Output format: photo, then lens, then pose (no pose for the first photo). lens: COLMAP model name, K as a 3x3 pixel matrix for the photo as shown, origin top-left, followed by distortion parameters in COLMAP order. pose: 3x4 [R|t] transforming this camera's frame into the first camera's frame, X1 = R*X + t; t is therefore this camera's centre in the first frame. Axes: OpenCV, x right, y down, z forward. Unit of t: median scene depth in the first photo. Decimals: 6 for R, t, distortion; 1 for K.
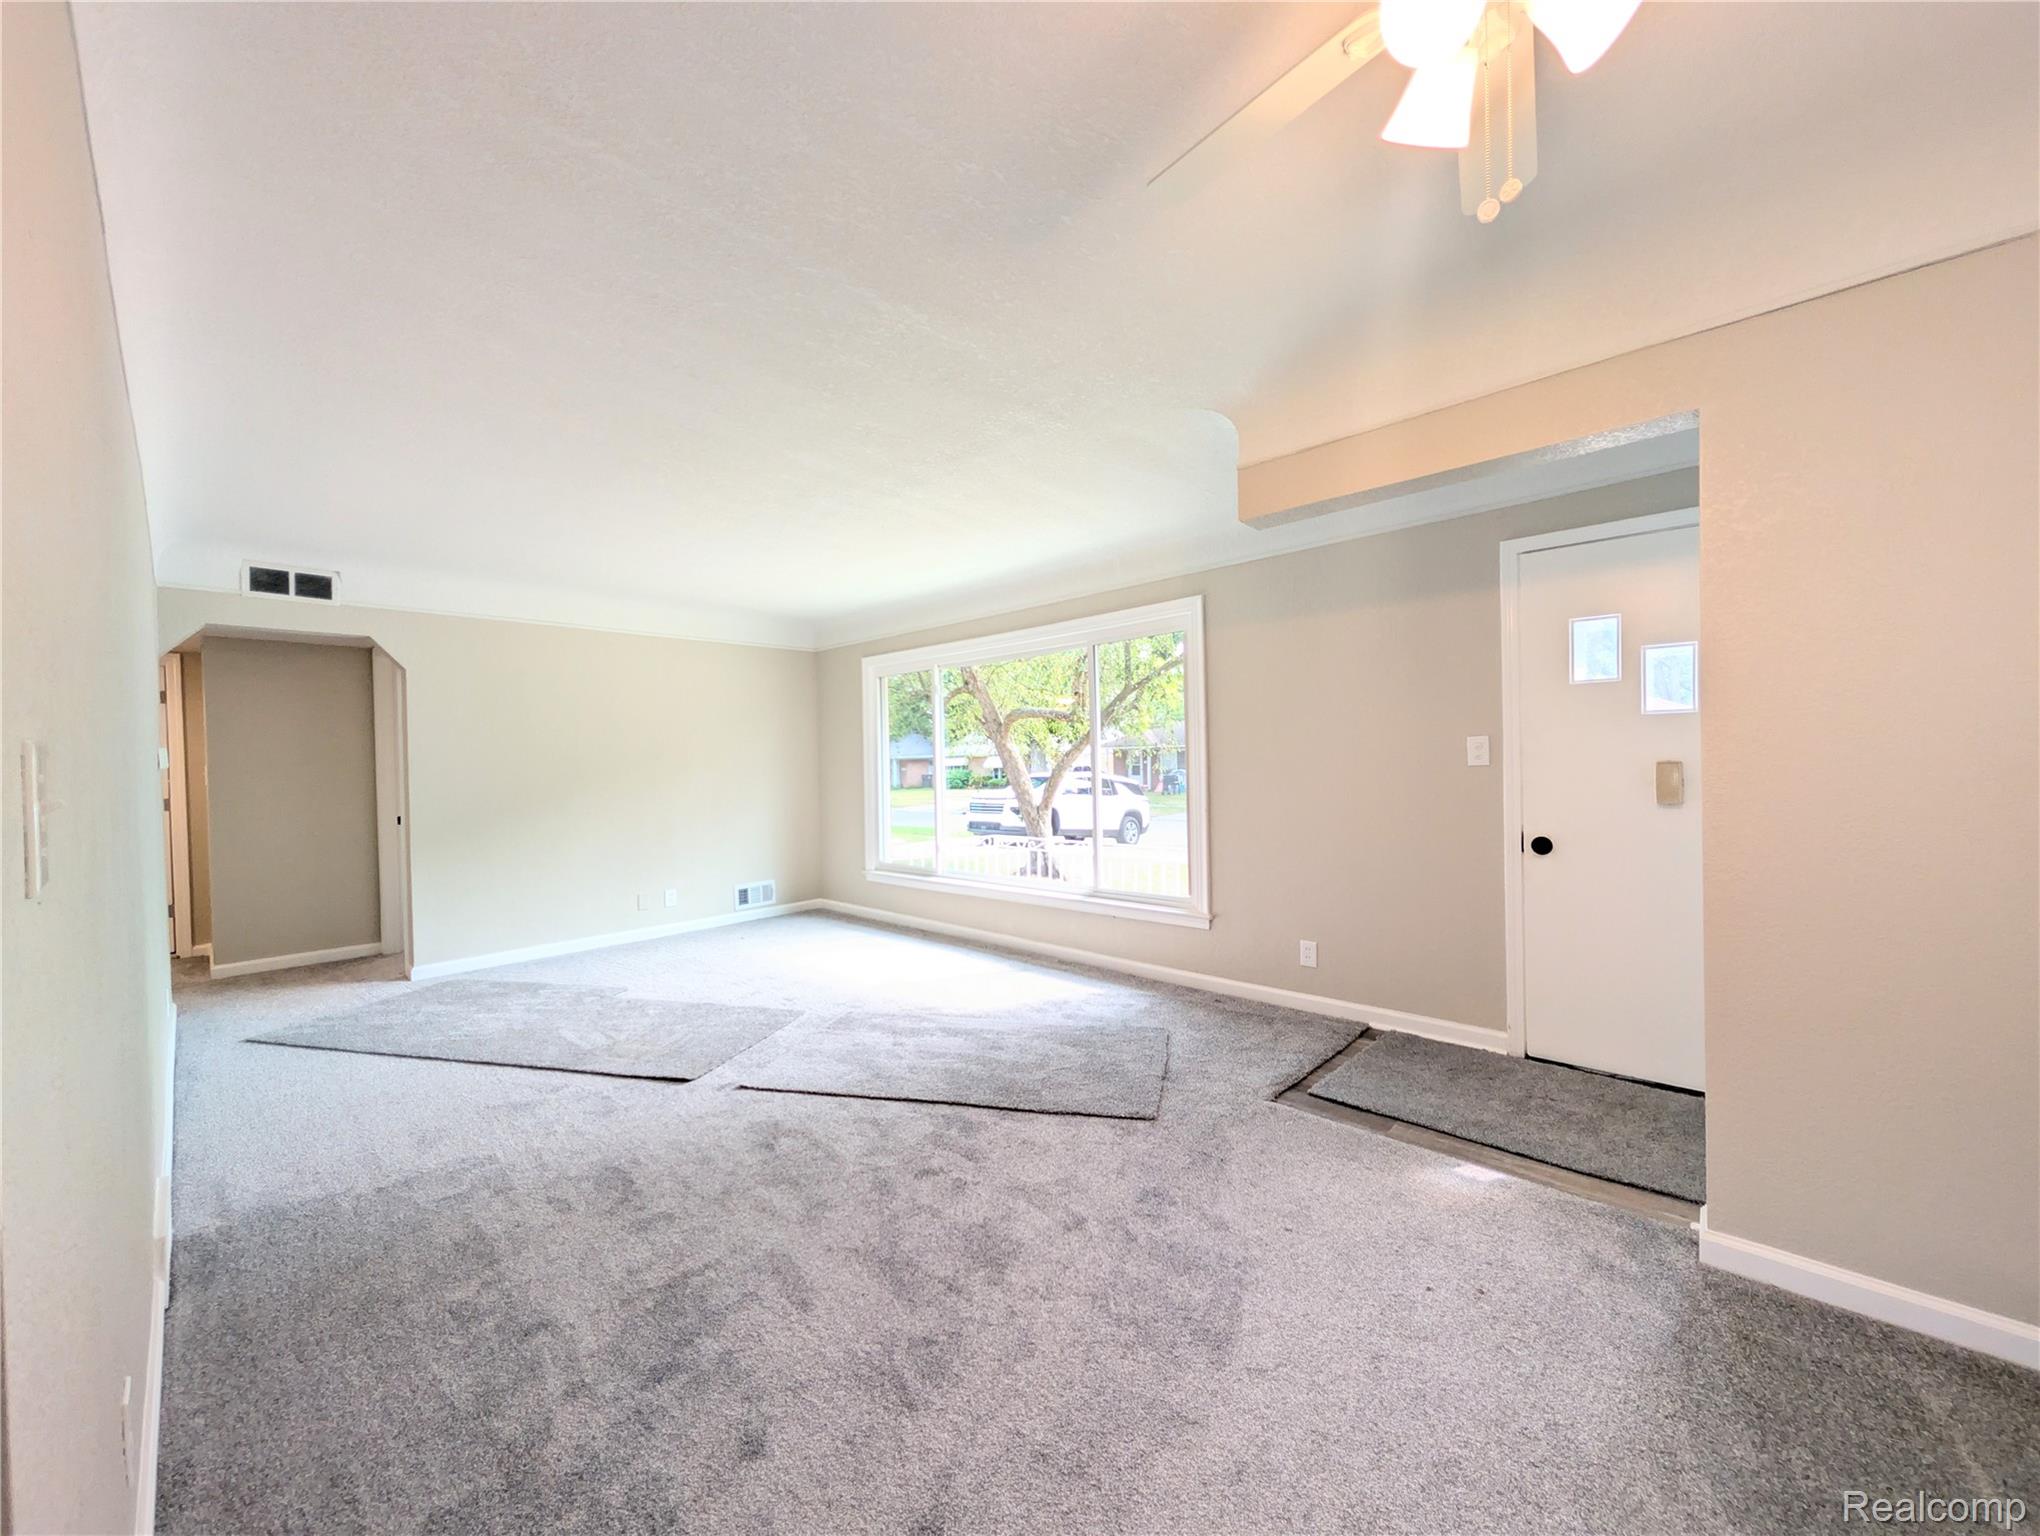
lens RADIAL K [[778.0, 0, 1020.2], [0, 778.0, 768.7], [0, 0, 1]] dist [-0.000729, -0.000198]
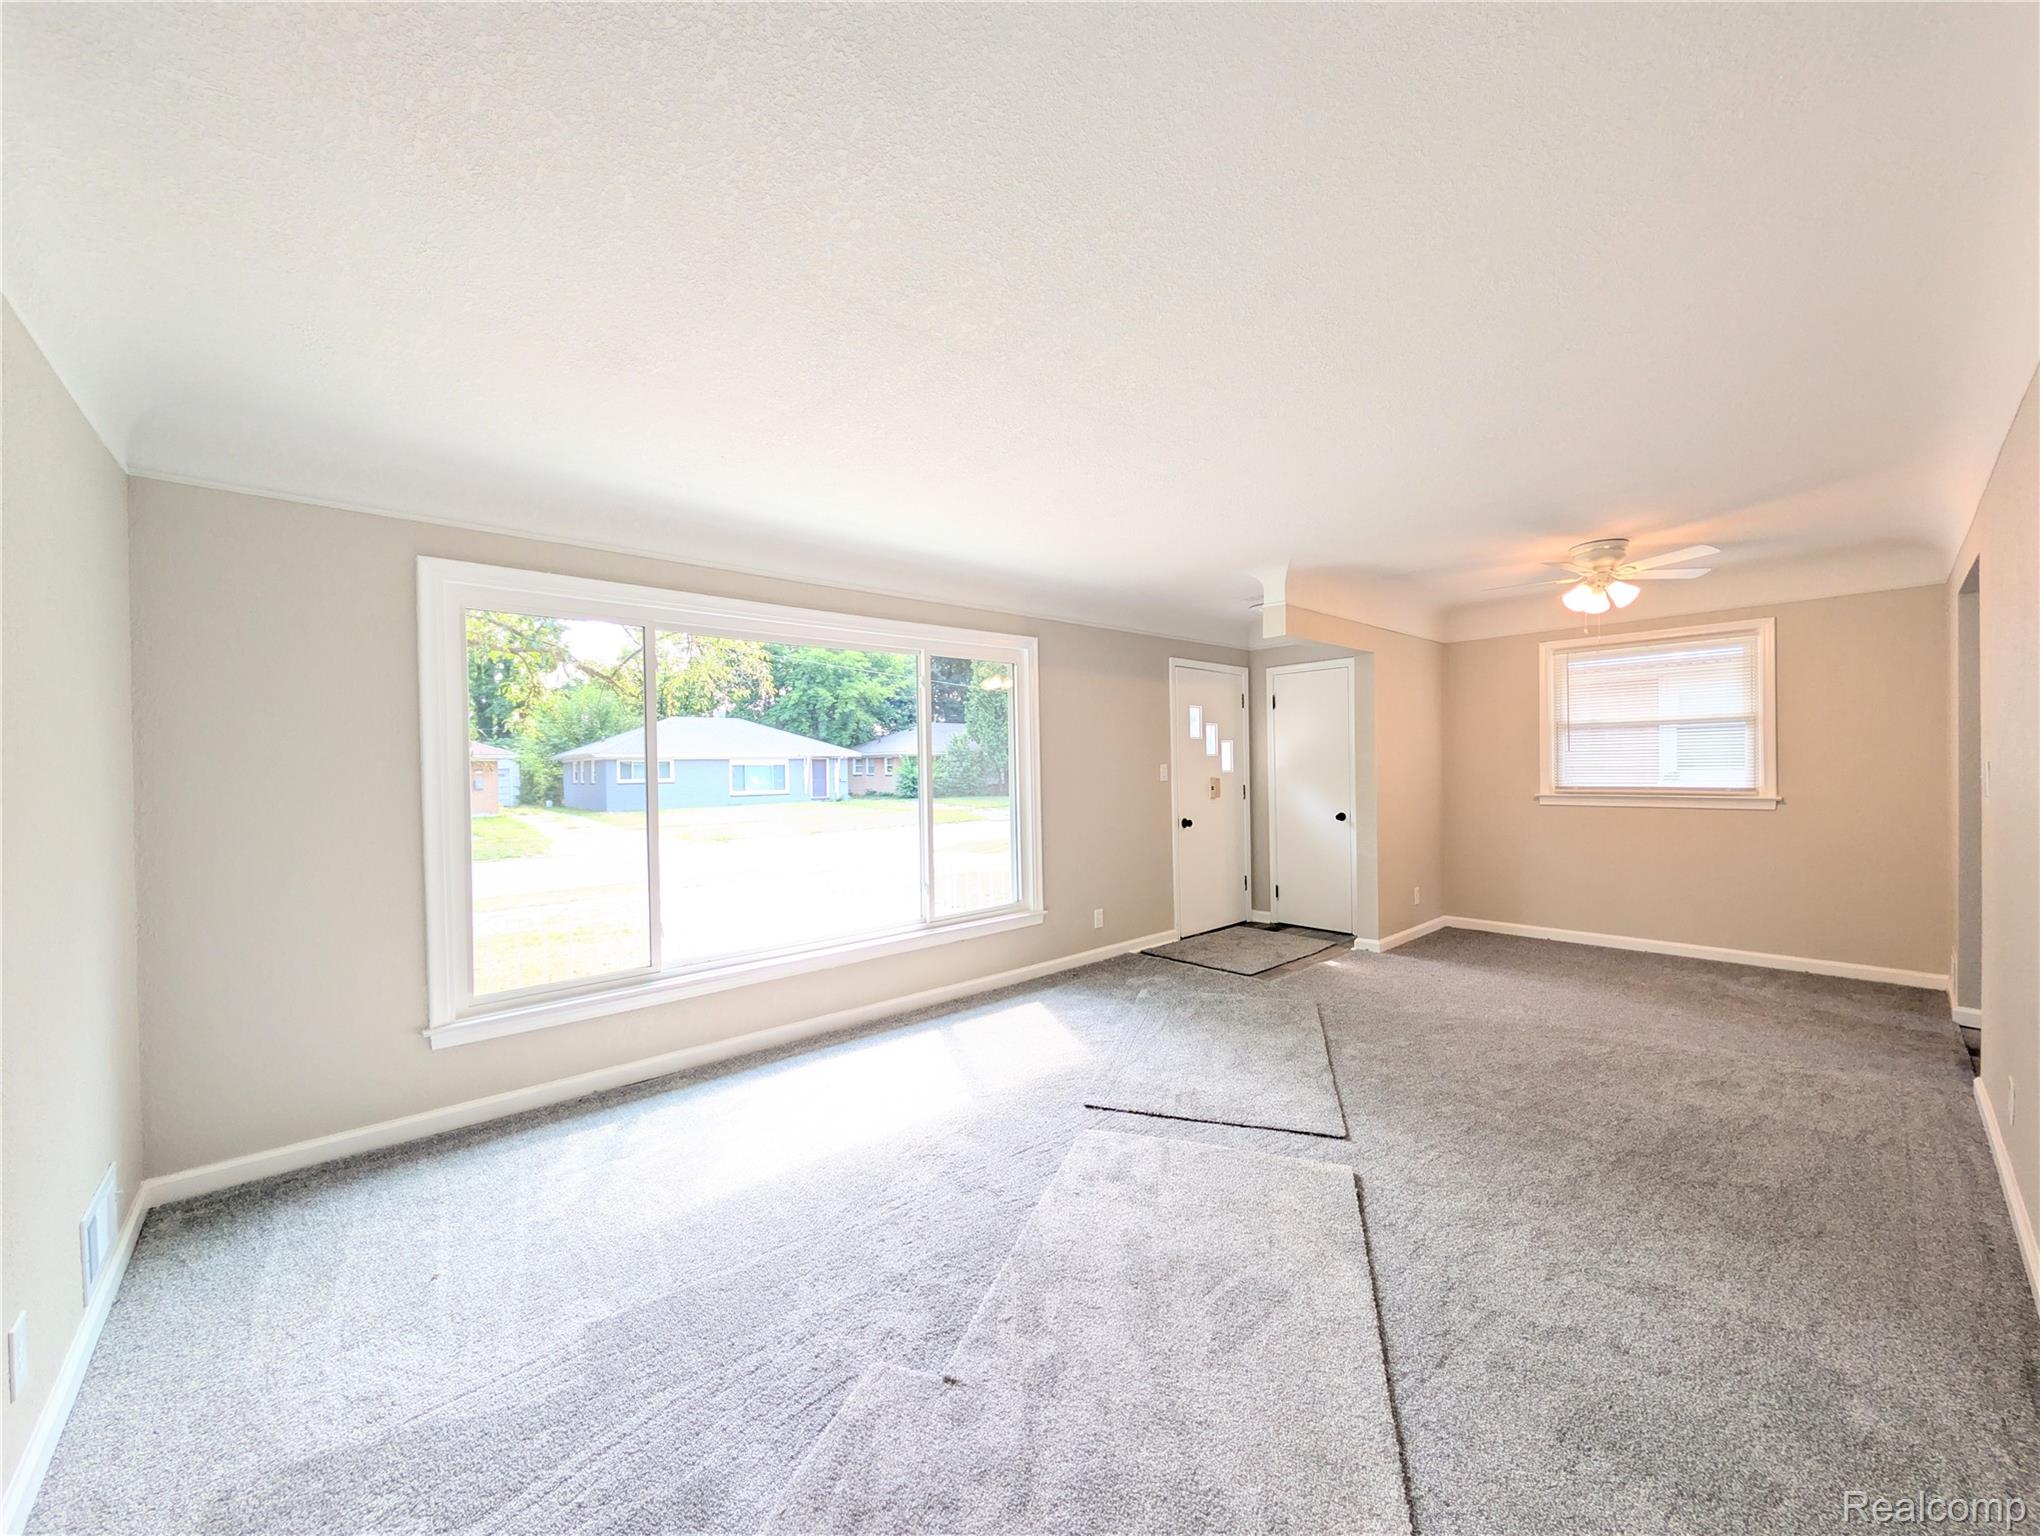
lens RADIAL K [[778.0, 0, 1011.1], [0, 778.0, 772.2], [0, 0, 1]] dist [-0.000729, -0.000198]
pose [[0.089506, 0.016065, 0.995857, -1.075355], [0.026661, 0.999473, -0.018520, -0.000492], [-0.995629, 0.028209, 0.089030, 1.078122]]
